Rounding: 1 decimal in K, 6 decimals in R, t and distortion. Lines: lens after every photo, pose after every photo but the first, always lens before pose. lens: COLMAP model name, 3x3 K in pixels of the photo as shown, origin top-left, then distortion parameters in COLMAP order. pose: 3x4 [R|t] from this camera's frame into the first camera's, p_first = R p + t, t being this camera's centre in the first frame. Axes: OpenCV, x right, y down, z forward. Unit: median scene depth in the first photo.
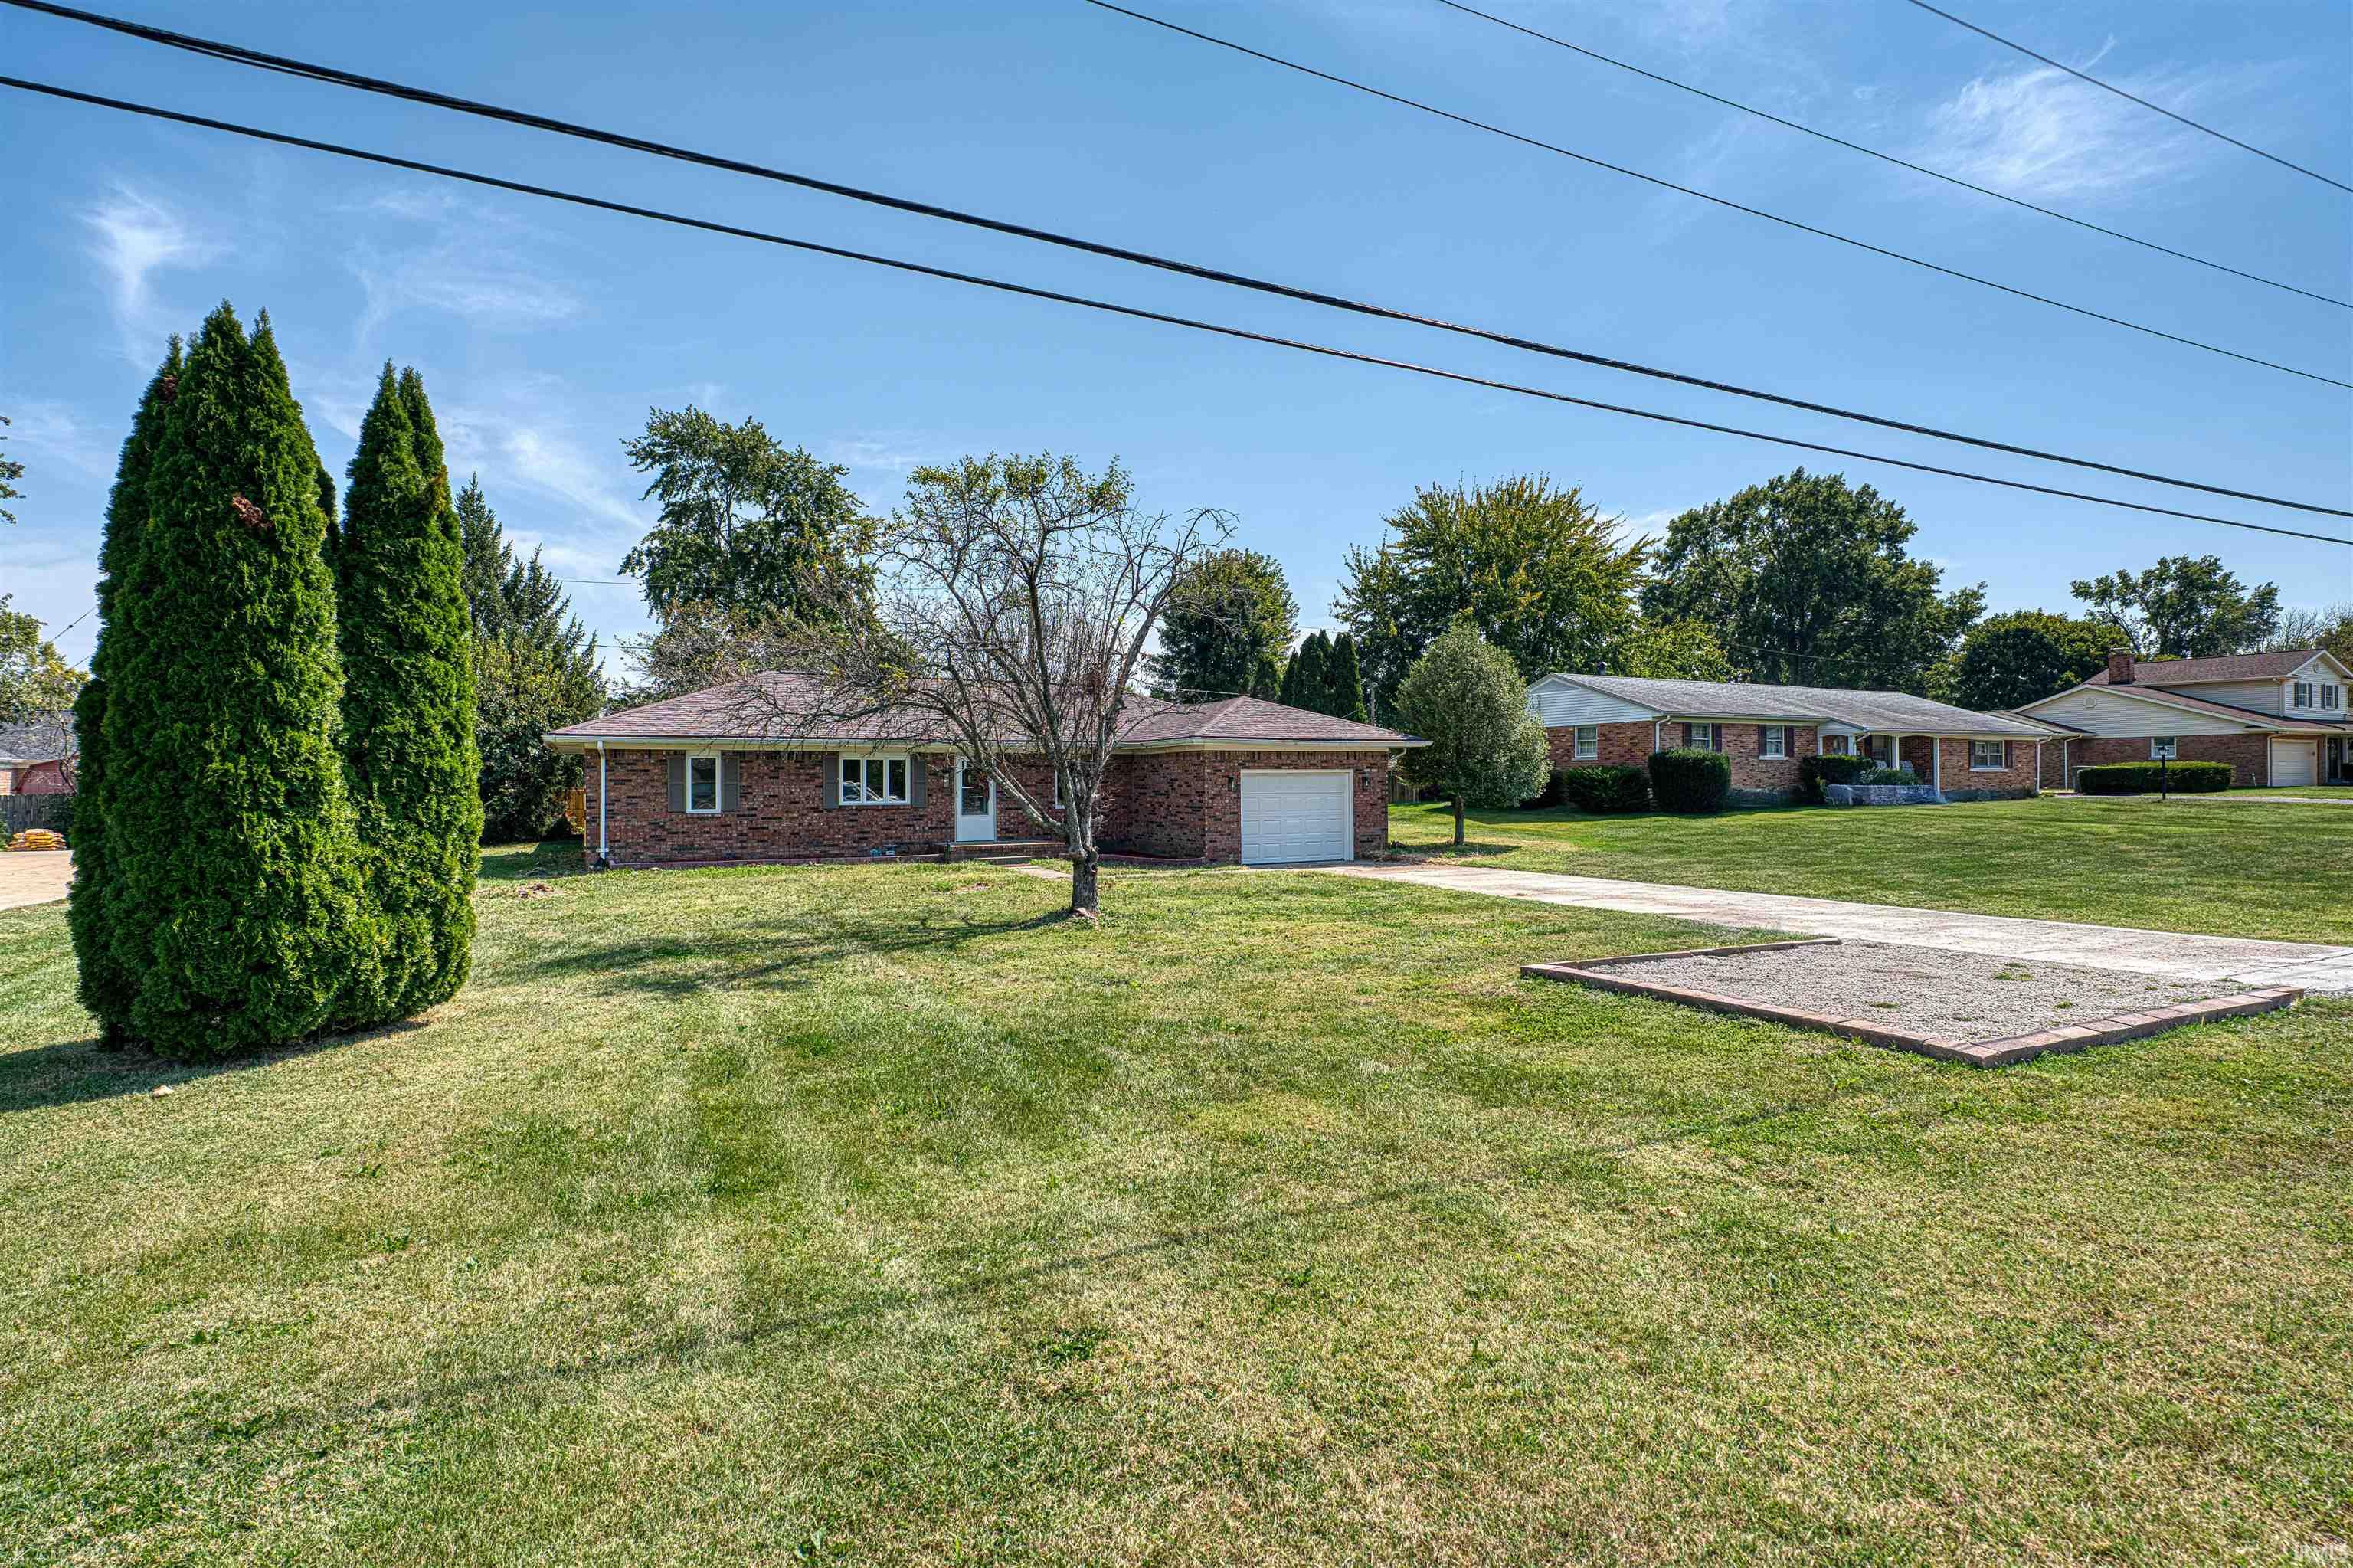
lens RADIAL K [[1162.7, 0, 1176.5], [0, 1162.7, 784.0], [0, 0, 1]] dist [-0.006307, 0.000253]
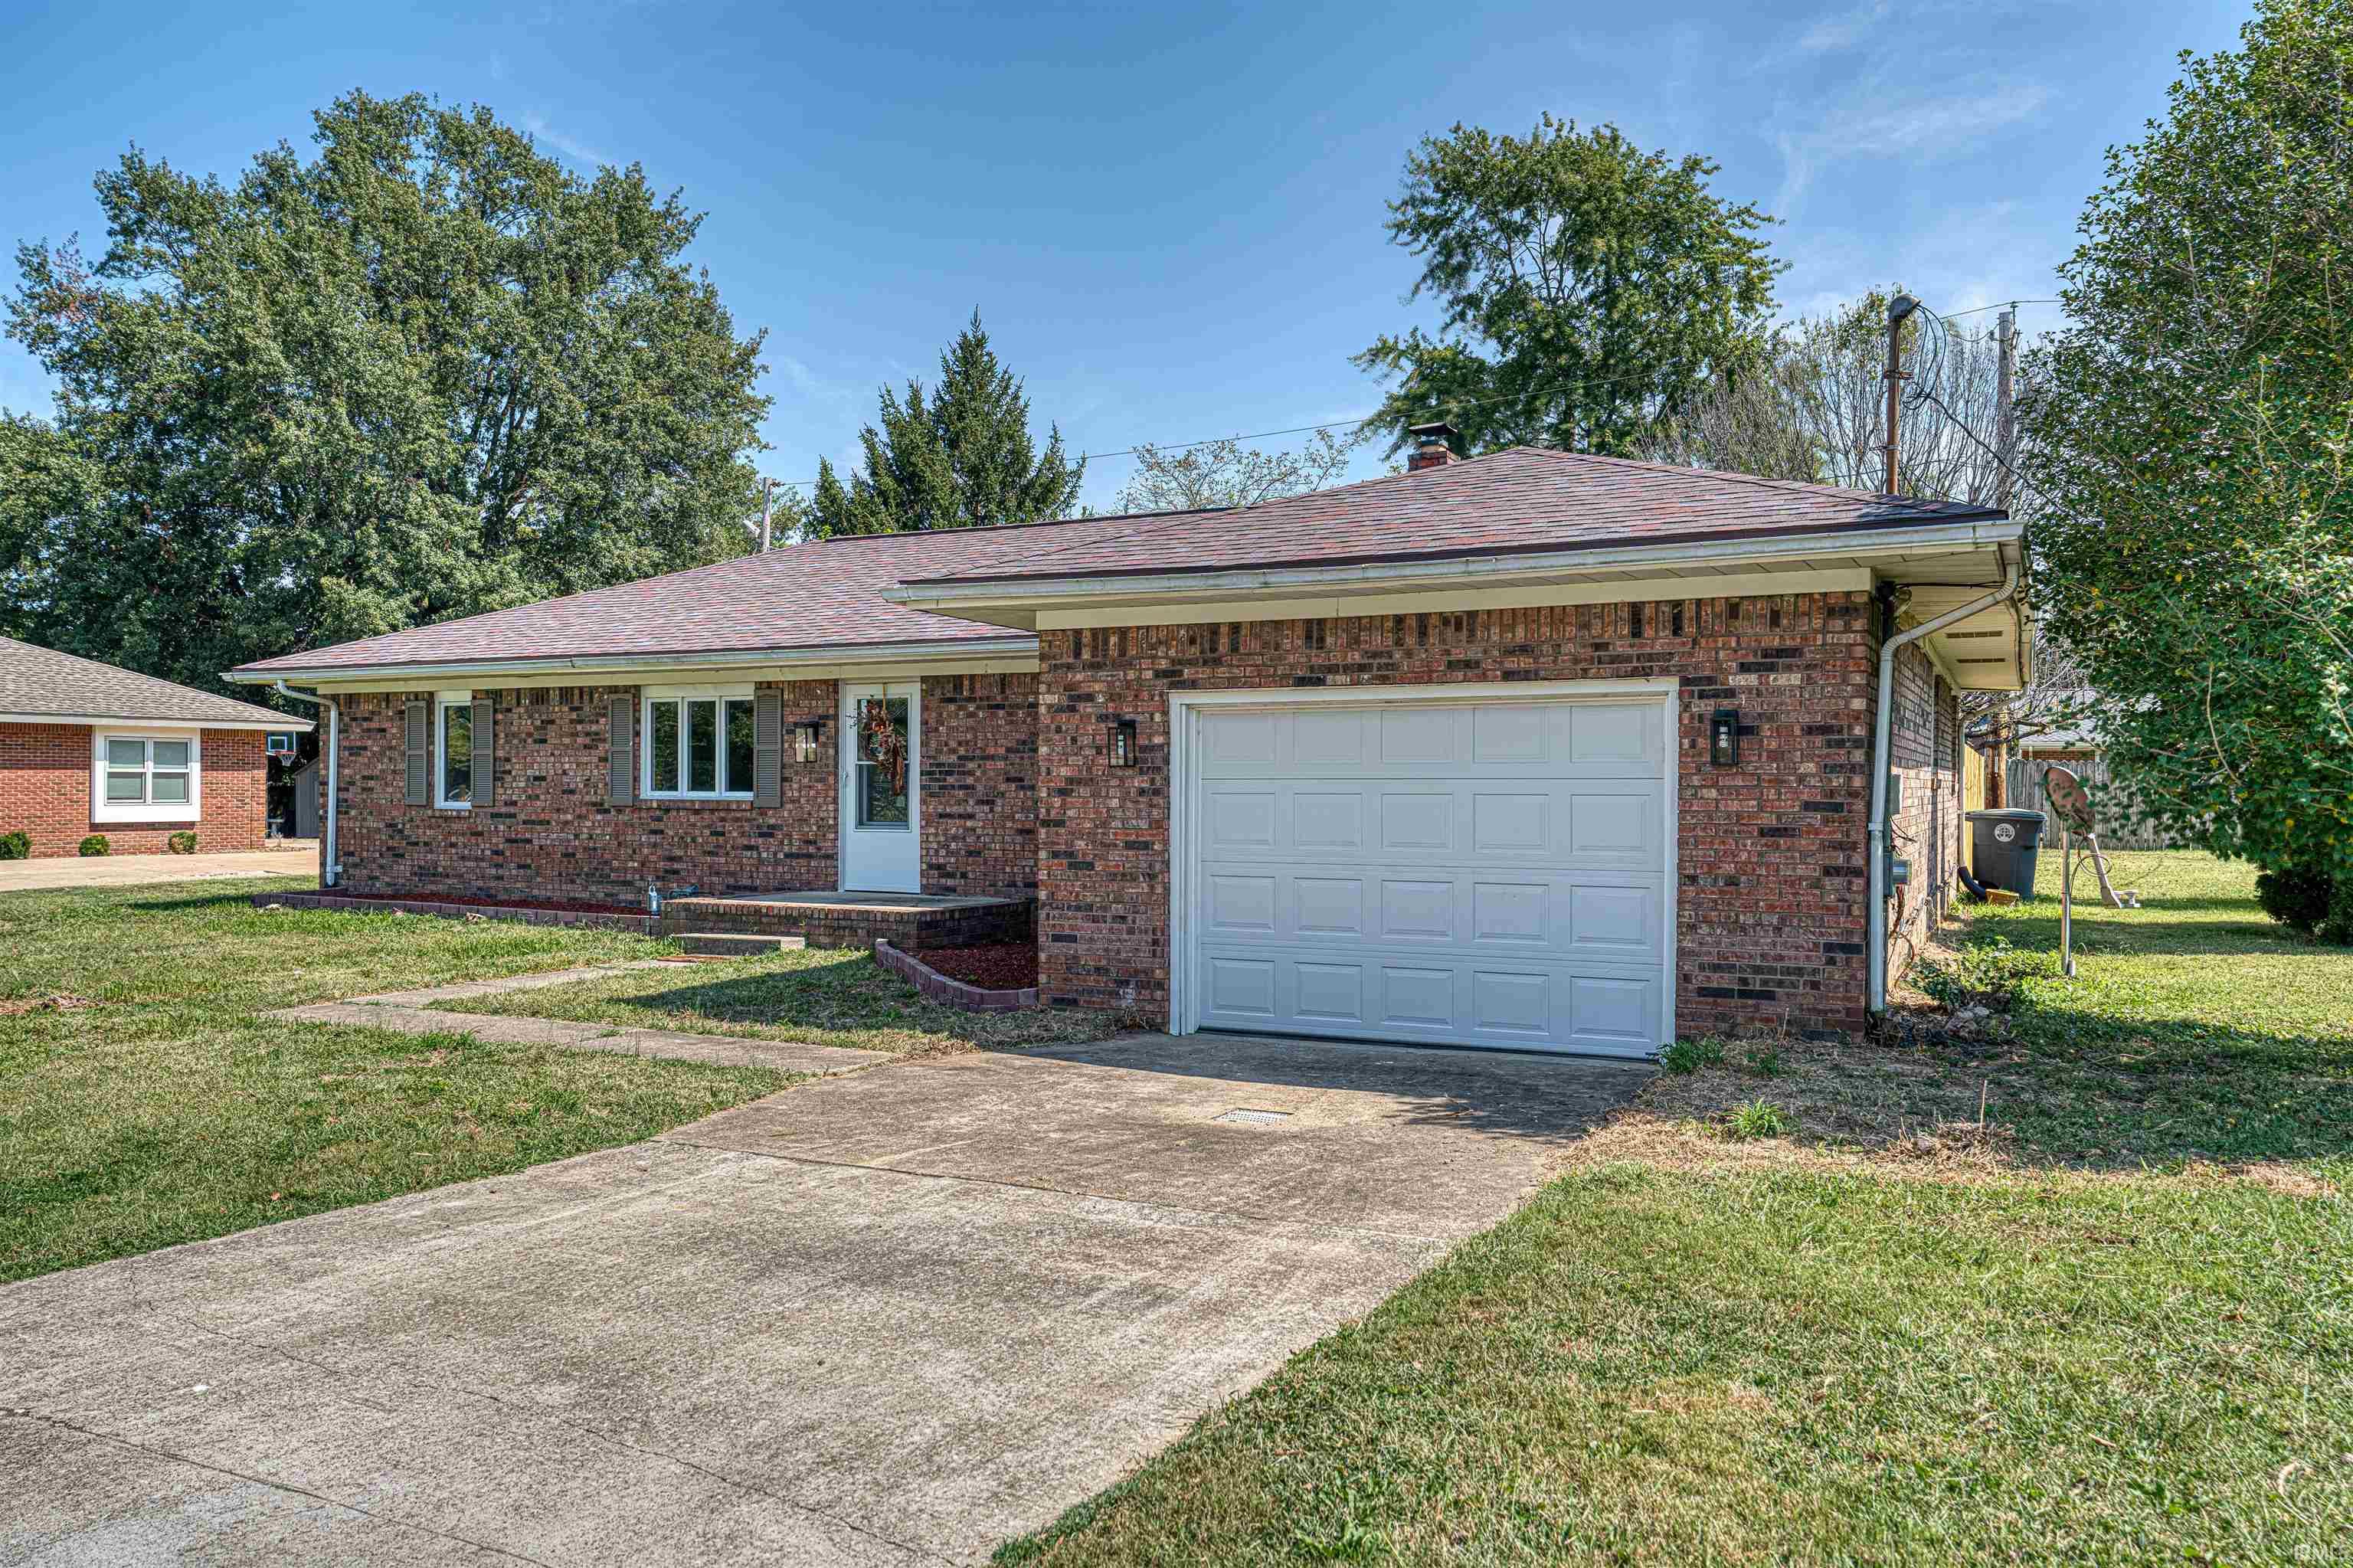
lens RADIAL K [[1706.4, 0, 1176.5], [0, 1706.4, 784.0], [0, 0, 1]] dist [-0.001154, -0.000152]
pose [[0.582692, 0.005911, -0.812672, 0.387174], [-0.006592, 0.999975, 0.002547, 0.008722], [0.812667, 0.003873, 0.582716, 0.746978]]
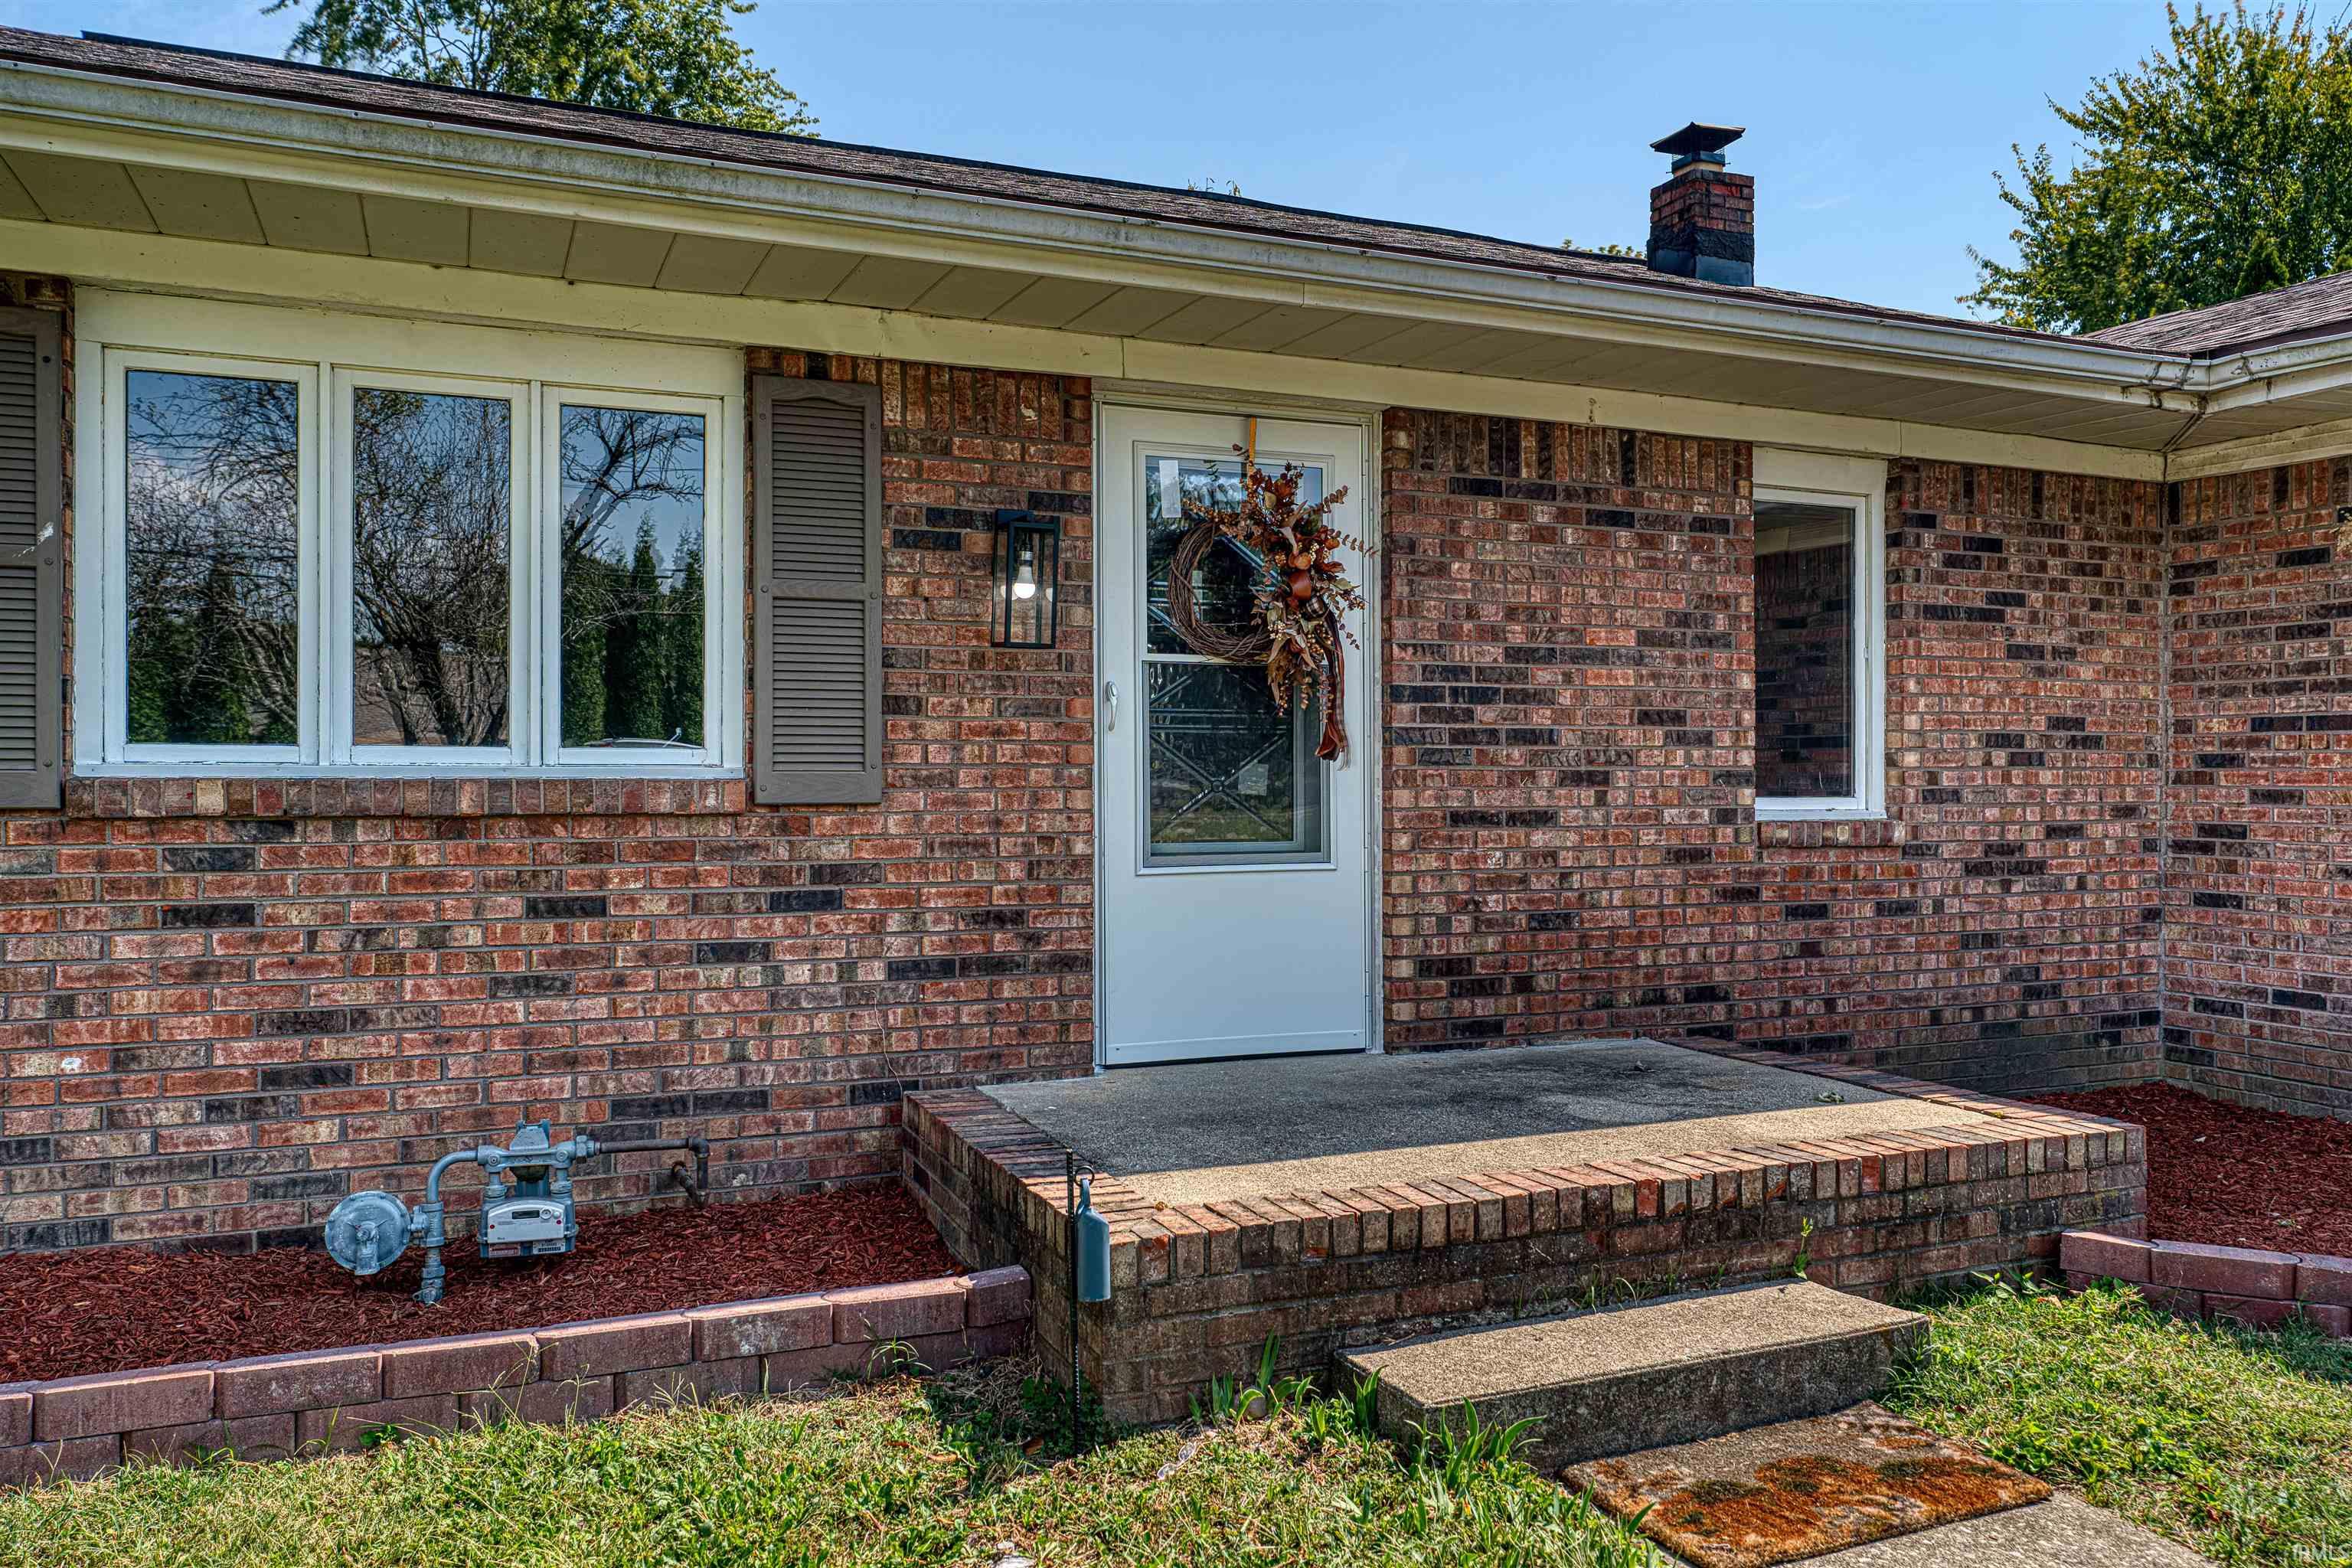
lens RADIAL K [[1705.7, 0, 1176.0], [0, 1705.7, 784.0], [0, 0, 1]] dist [-0.001154, -0.000152]
pose [[0.996980, 0.003533, -0.077585, -0.168635], [-0.003633, 0.999993, -0.001144, 0.018148], [0.077580, 0.001423, 0.996985, 0.819885]]
